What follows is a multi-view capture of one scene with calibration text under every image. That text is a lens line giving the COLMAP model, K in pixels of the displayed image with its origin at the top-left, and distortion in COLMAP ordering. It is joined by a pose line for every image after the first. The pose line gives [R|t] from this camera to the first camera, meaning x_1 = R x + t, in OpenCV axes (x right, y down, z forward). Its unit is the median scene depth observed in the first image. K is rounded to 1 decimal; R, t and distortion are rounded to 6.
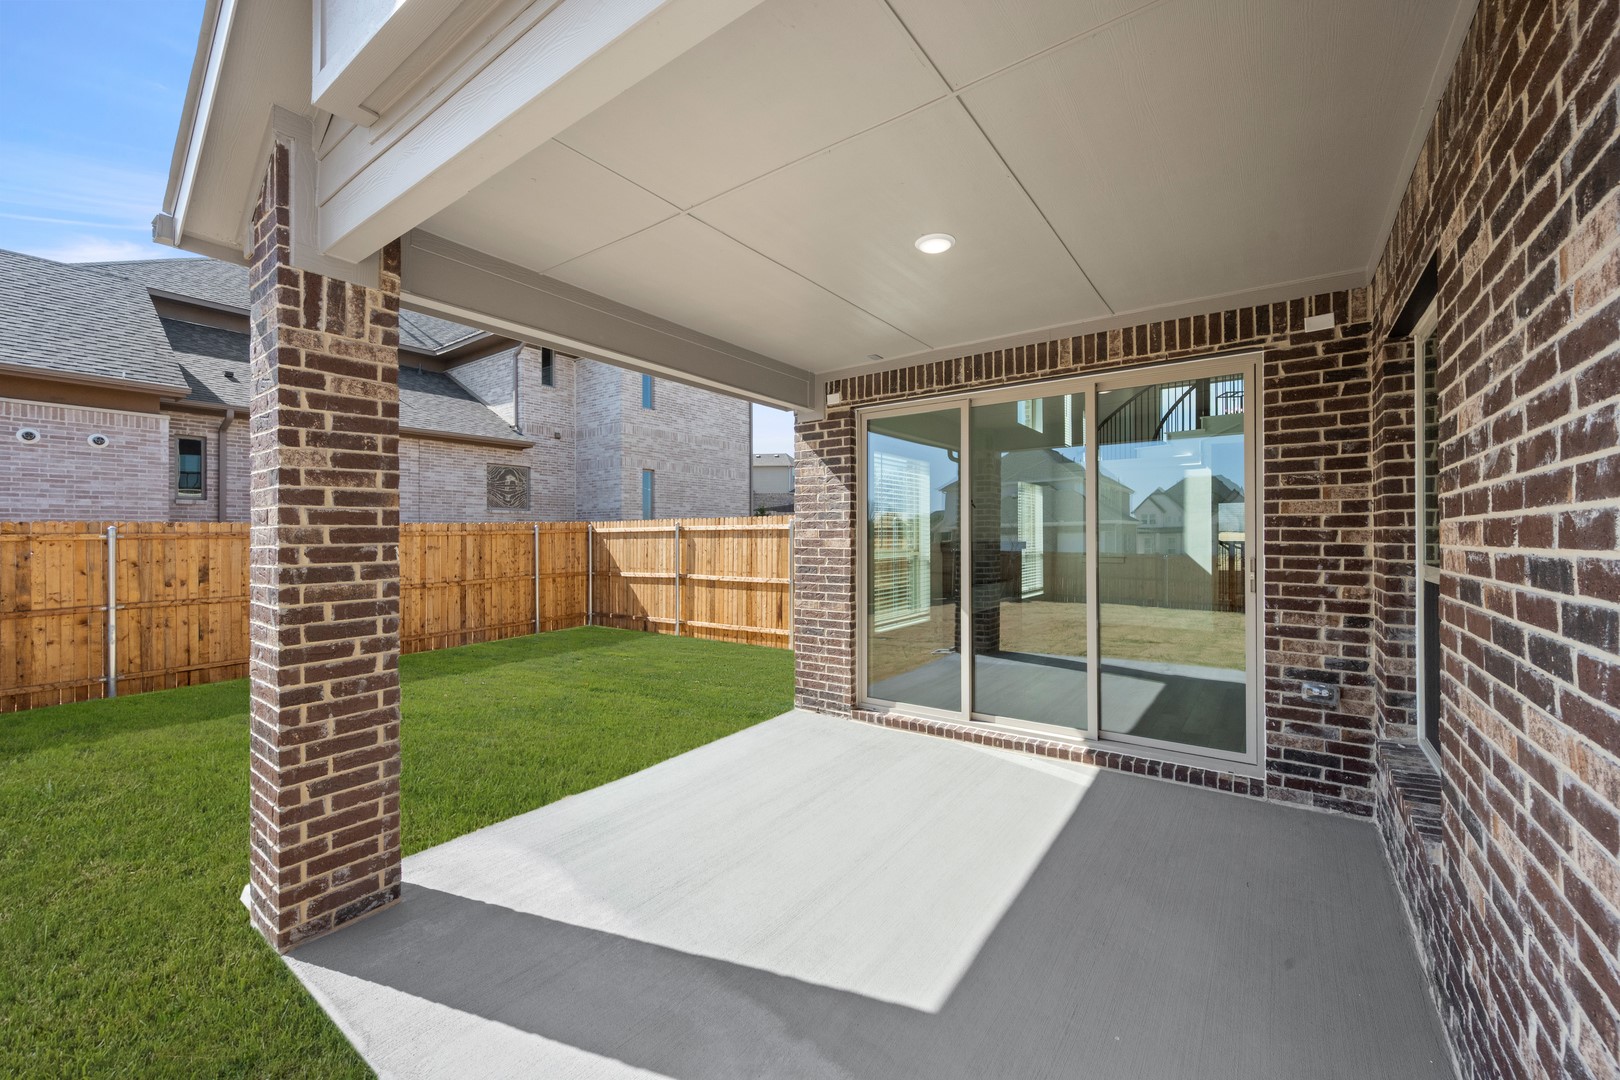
lens RADIAL K [[650.4, 0, 808.3], [0, 650.4, 538.8], [0, 0, 1]] dist [0.000437, 0.000086]
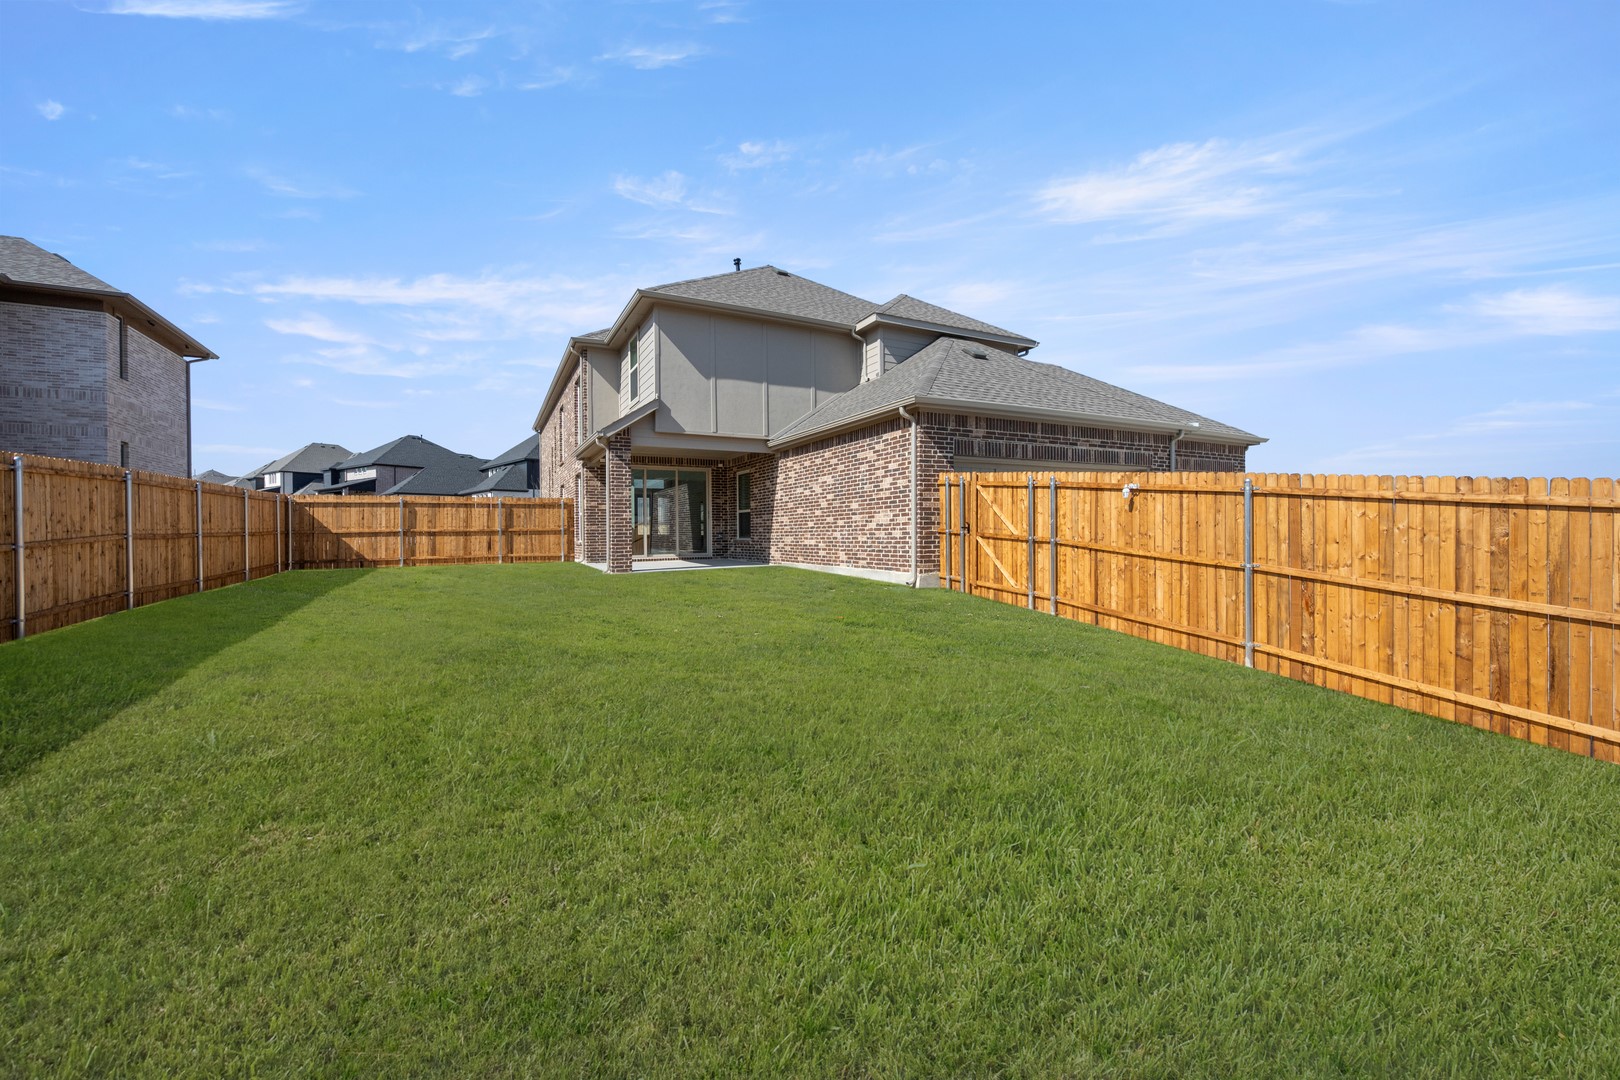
lens RADIAL K [[637.2, 0, 814.1], [0, 637.2, 536.0], [0, 0, 1]] dist [0.002533, 0.000497]
pose [[0.427447, -0.010478, 0.903980, -1.175158], [0.009982, 0.999927, 0.006870, 0.069198], [-0.903985, 0.006087, 0.427520, -0.621732]]
